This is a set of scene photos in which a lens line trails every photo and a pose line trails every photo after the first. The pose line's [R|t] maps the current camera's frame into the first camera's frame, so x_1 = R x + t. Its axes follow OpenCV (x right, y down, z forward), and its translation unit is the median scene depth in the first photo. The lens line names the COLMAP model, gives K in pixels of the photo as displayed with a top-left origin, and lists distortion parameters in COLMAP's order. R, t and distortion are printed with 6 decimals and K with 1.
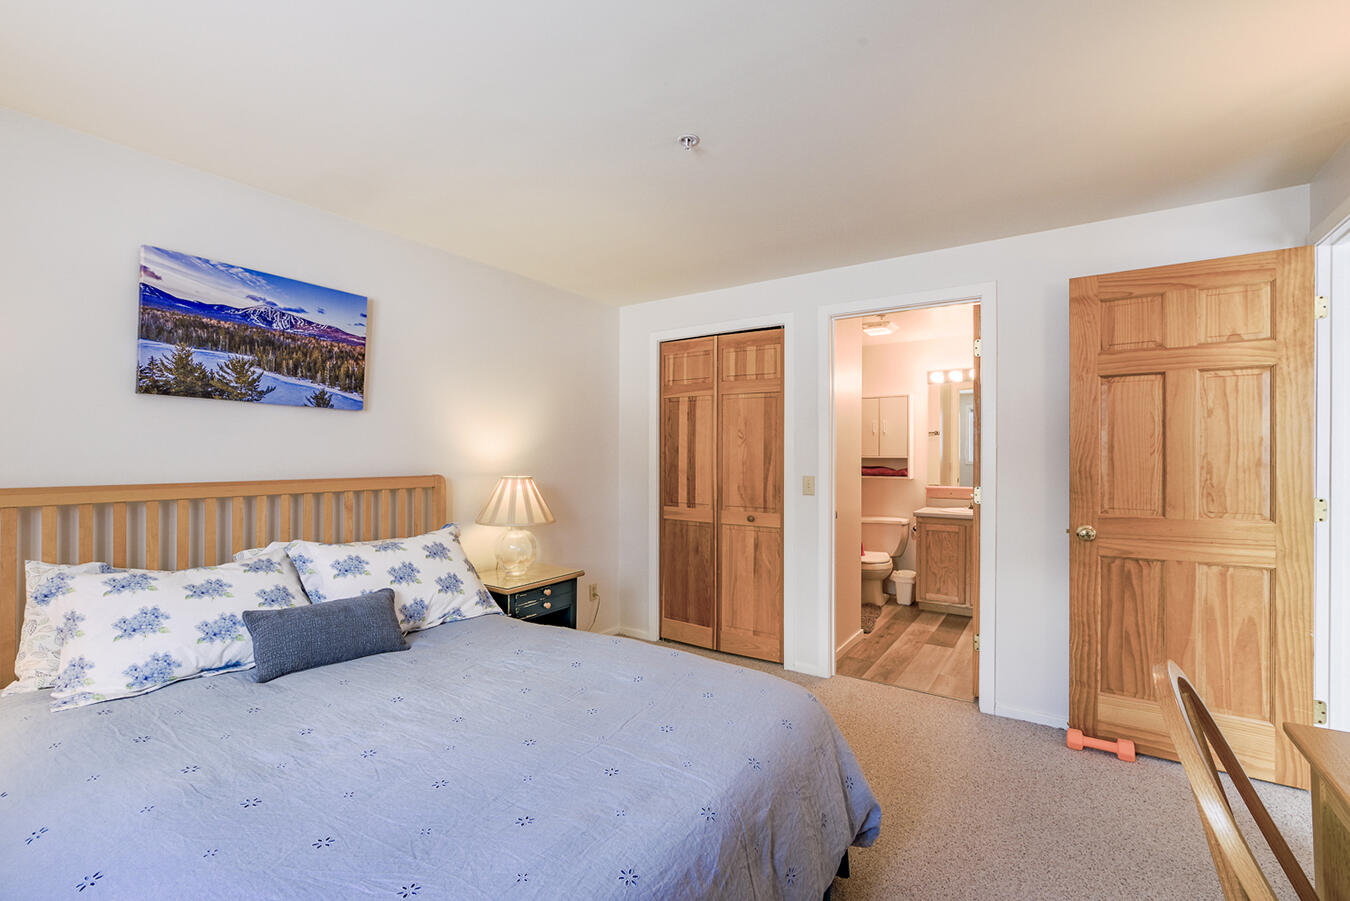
lens RADIAL K [[591.8, 0, 673.4], [0, 591.8, 452.2], [0, 0, 1]] dist [-0.000226, -0.000020]
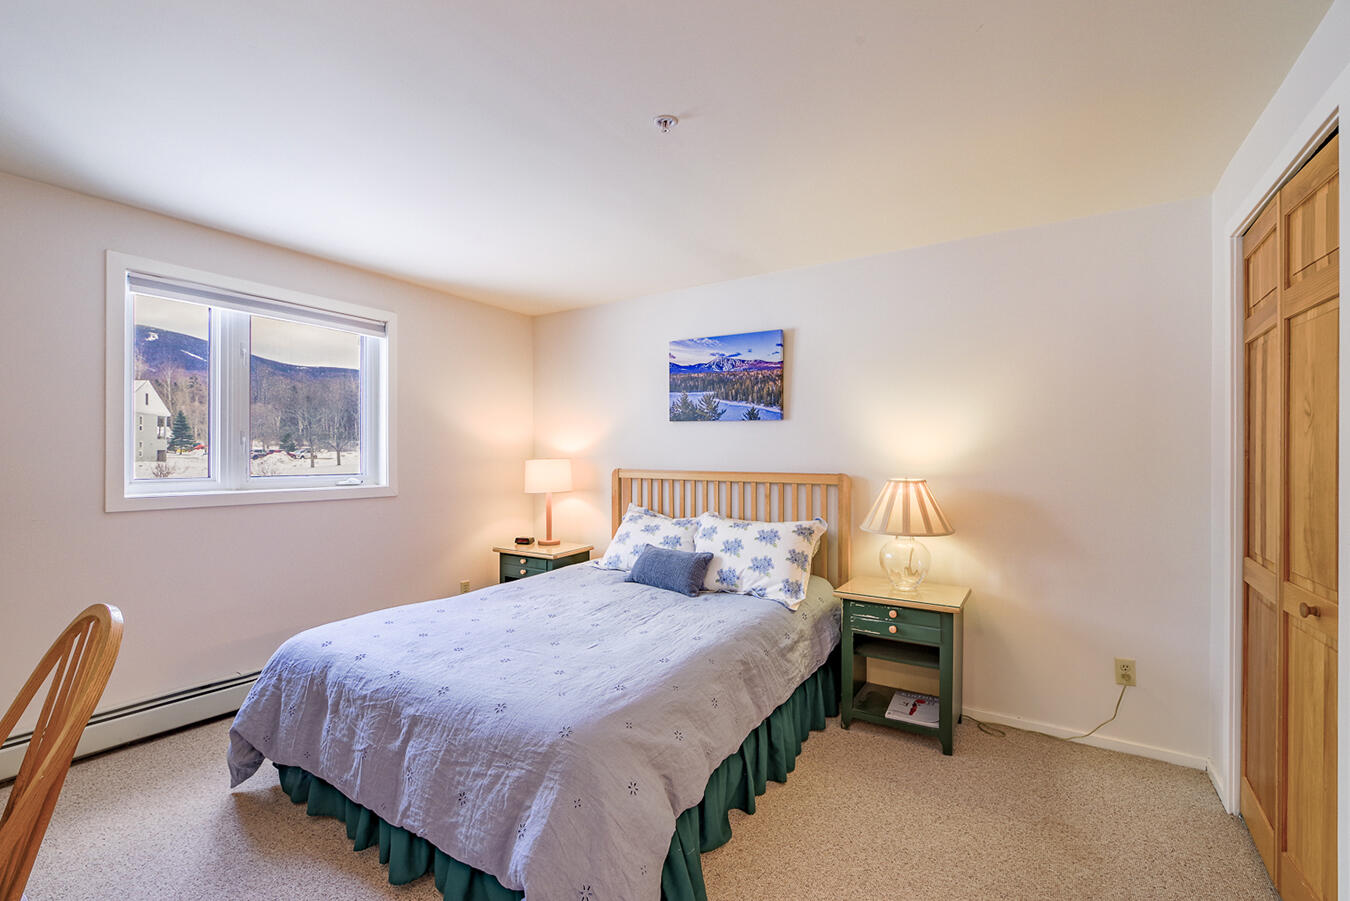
lens RADIAL K [[591.8, 0, 673.8], [0, 591.8, 452.1], [0, 0, 1]] dist [-0.000226, -0.000020]
pose [[0.005618, 0.000435, -0.999984, 0.830462], [0.003096, 0.999995, 0.000452, -0.002726], [0.999979, -0.003099, 0.005616, 0.857460]]
